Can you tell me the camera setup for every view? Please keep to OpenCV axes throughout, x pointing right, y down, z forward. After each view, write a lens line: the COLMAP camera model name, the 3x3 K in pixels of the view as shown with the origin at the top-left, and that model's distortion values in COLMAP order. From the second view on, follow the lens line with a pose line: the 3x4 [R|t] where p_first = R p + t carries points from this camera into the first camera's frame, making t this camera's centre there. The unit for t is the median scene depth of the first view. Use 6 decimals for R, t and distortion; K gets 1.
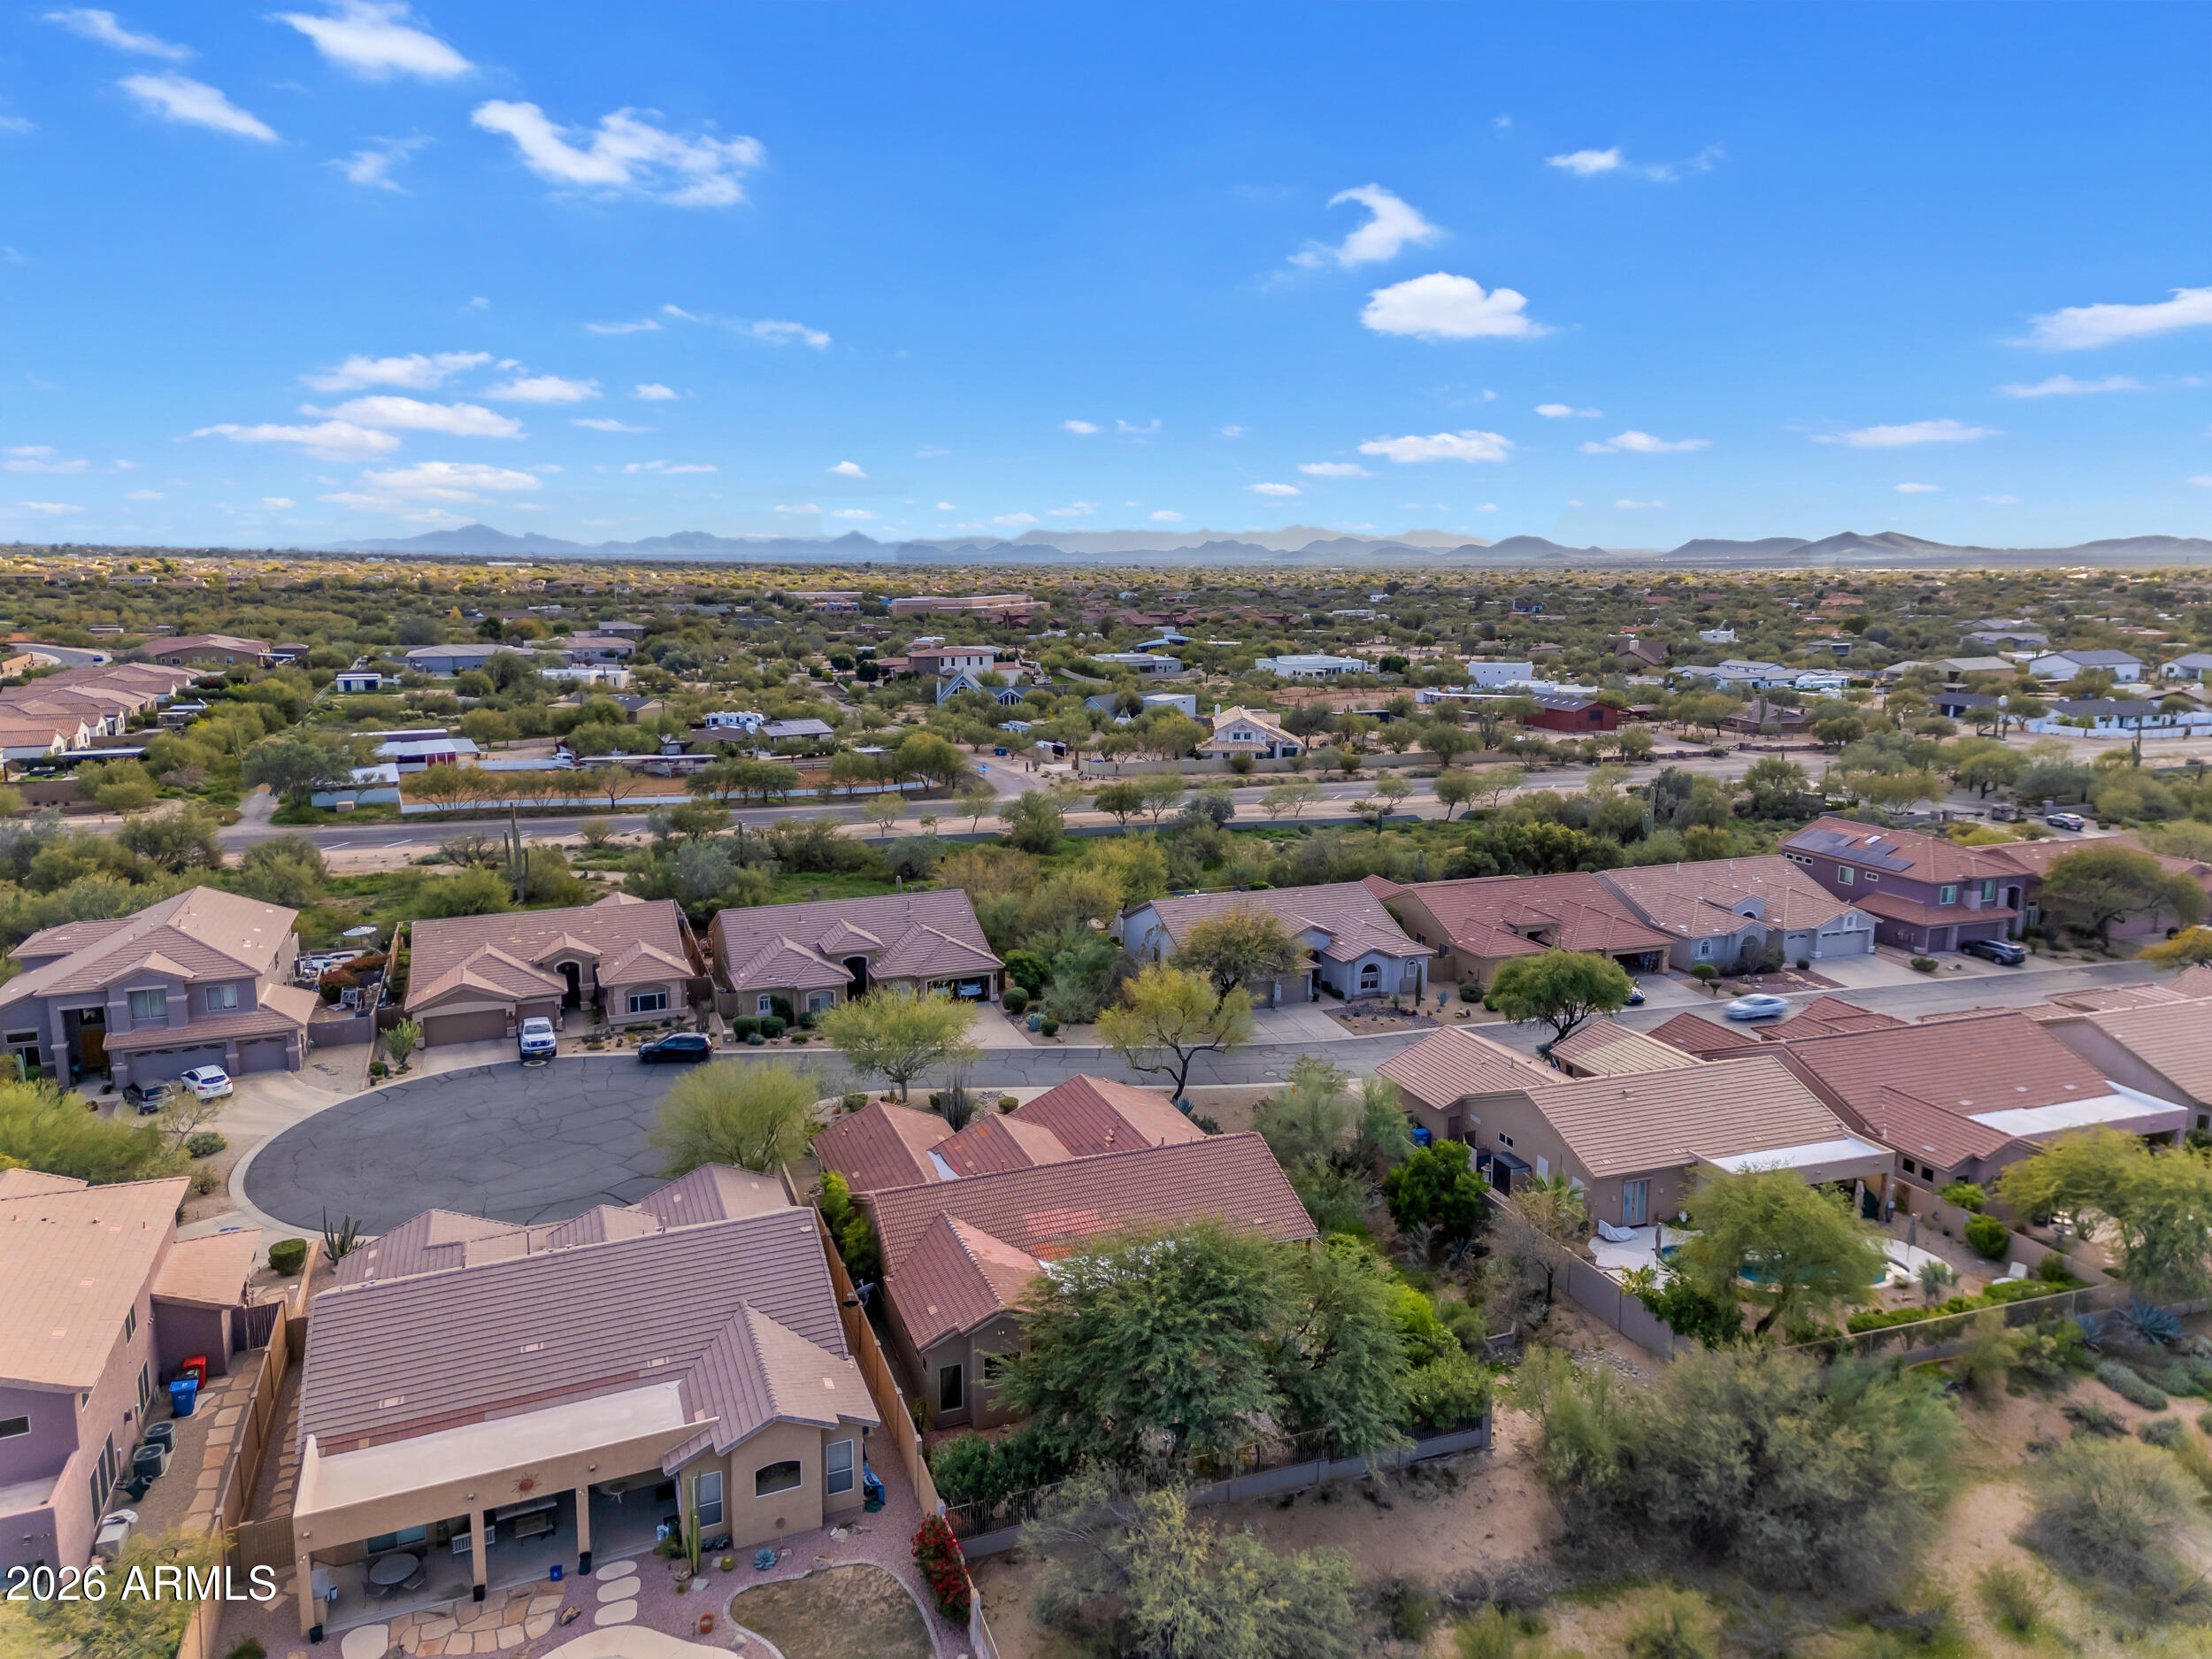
lens RADIAL K [[1483.1, 0, 1095.1], [0, 1483.1, 830.9], [0, 0, 1]] dist [0.204473, -0.148616]
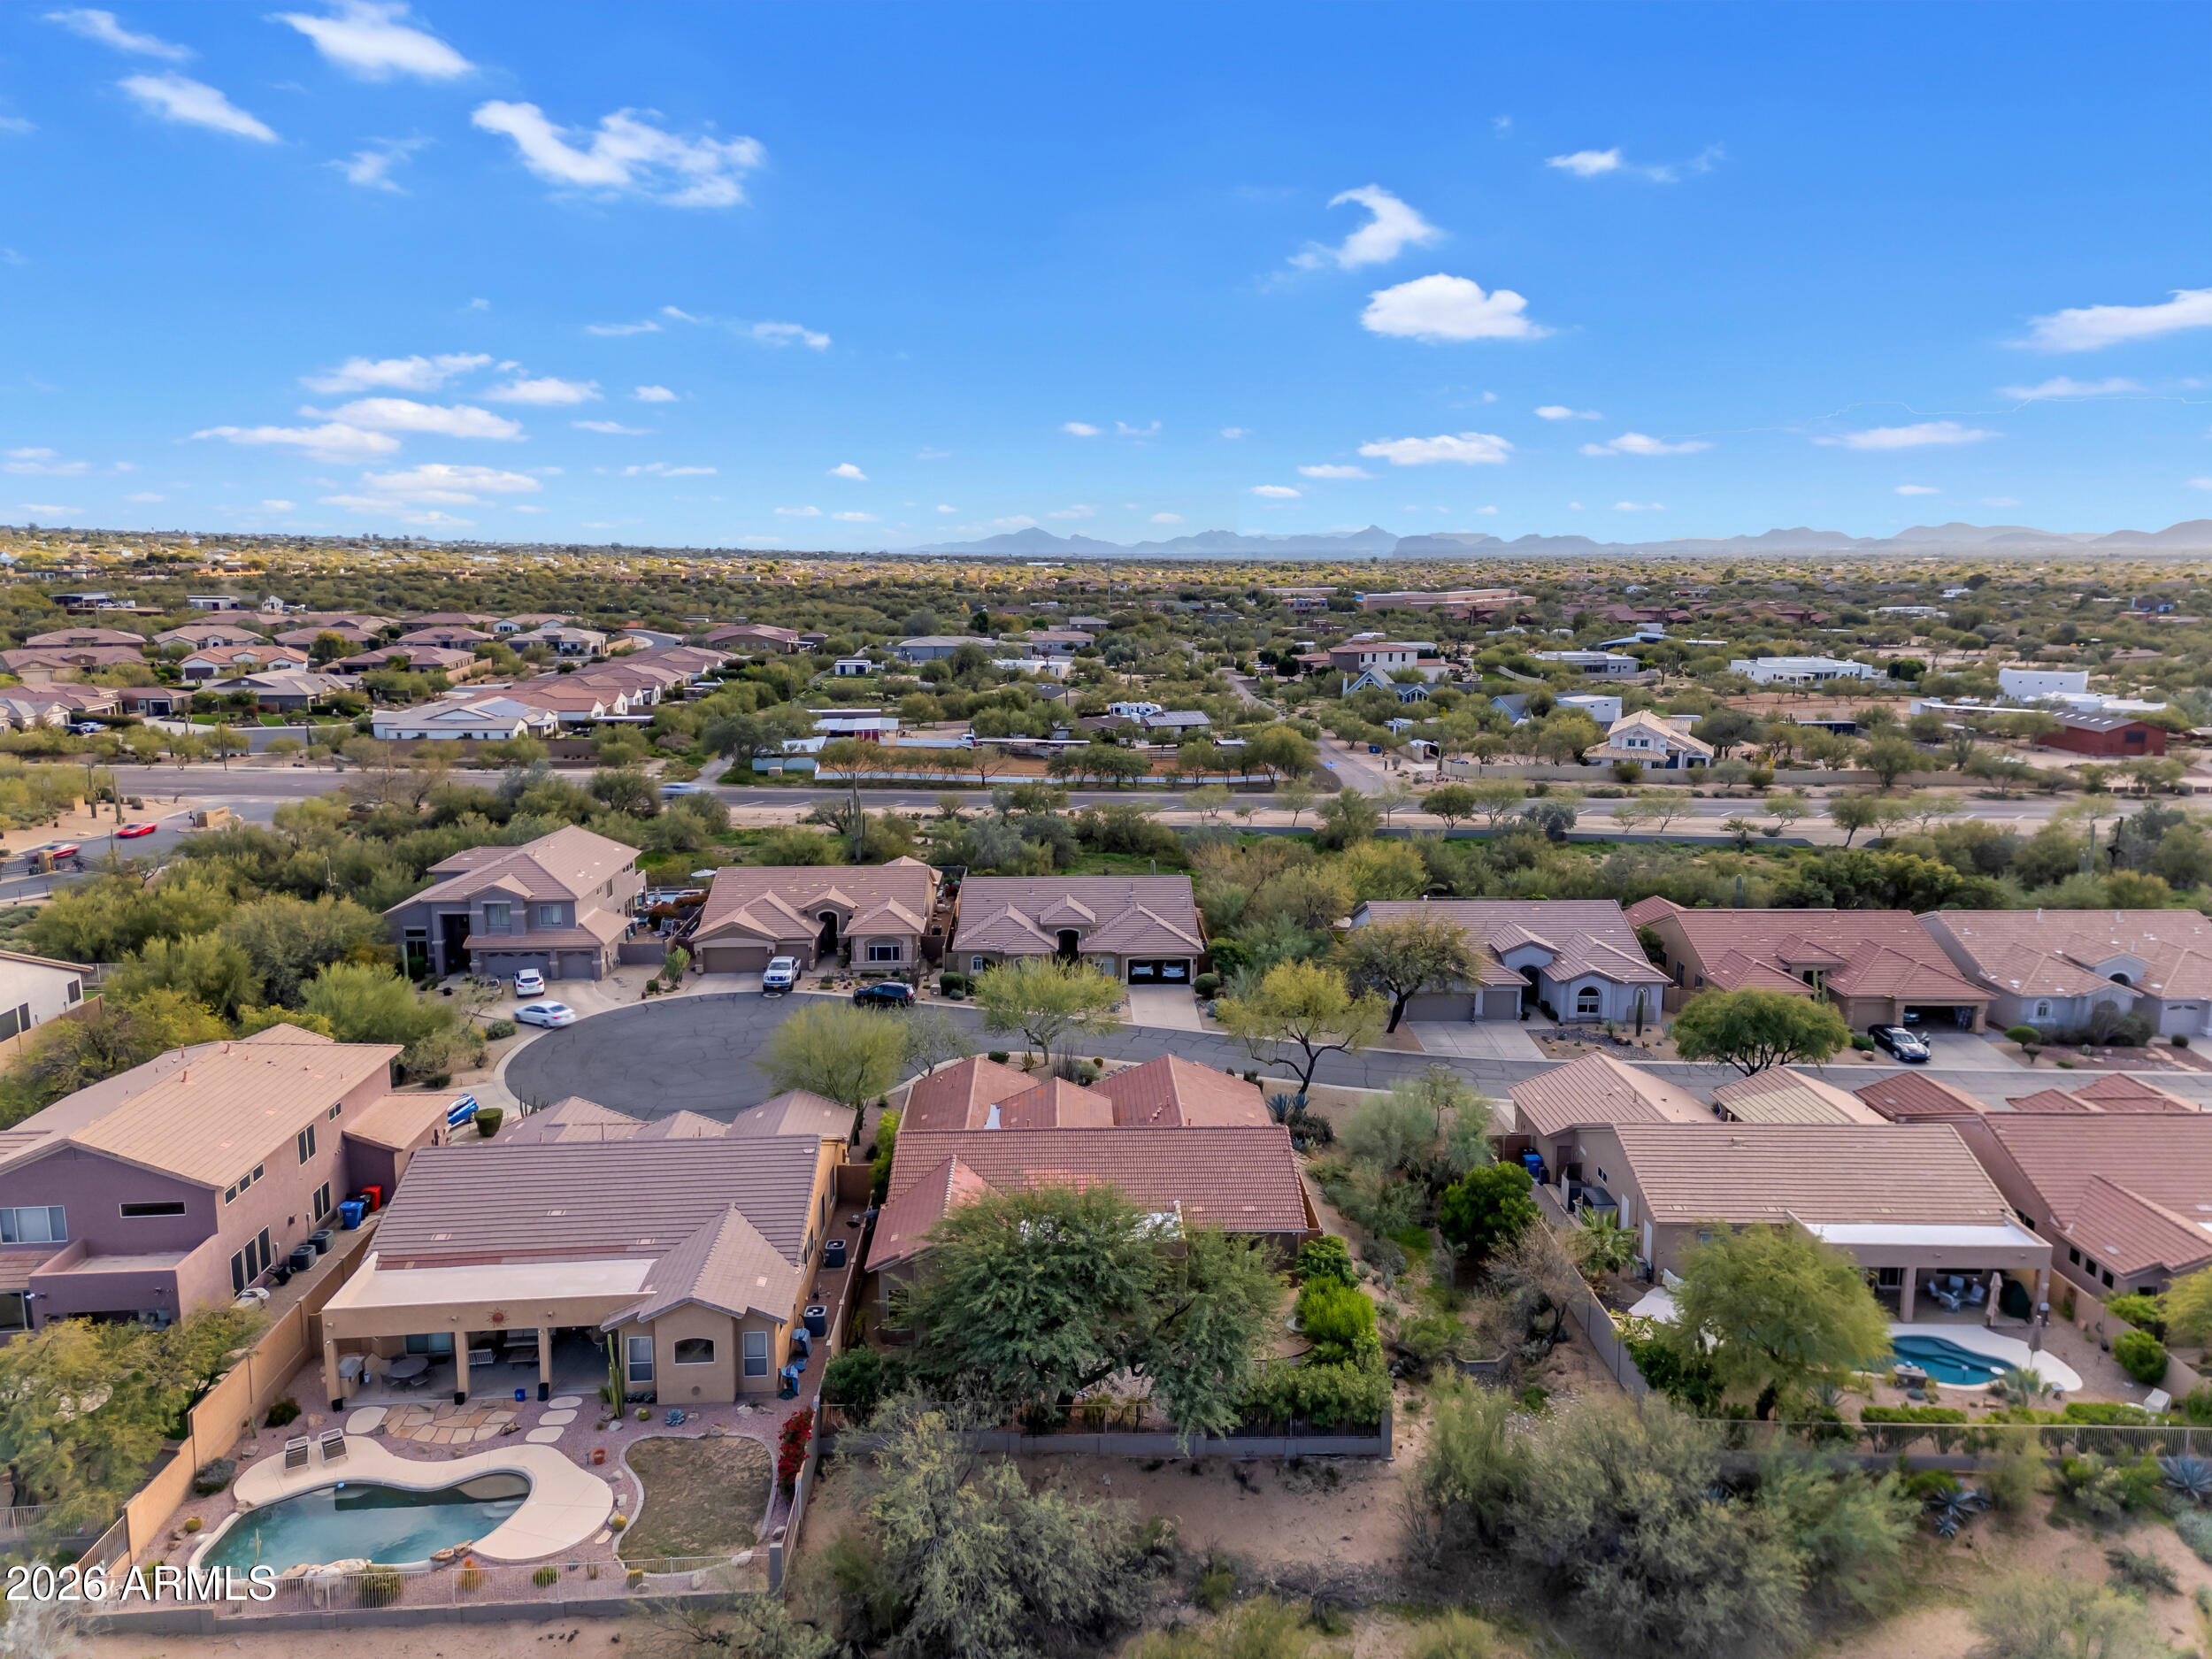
lens RADIAL K [[1483.1, 0, 1095.1], [0, 1483.1, 830.9], [0, 0, 1]] dist [0.204473, -0.148616]
pose [[0.946262, 0.063482, -0.317110, 0.172623], [-0.062633, 0.997953, 0.012882, -0.000941], [0.317279, 0.007672, 0.948301, 0.001771]]
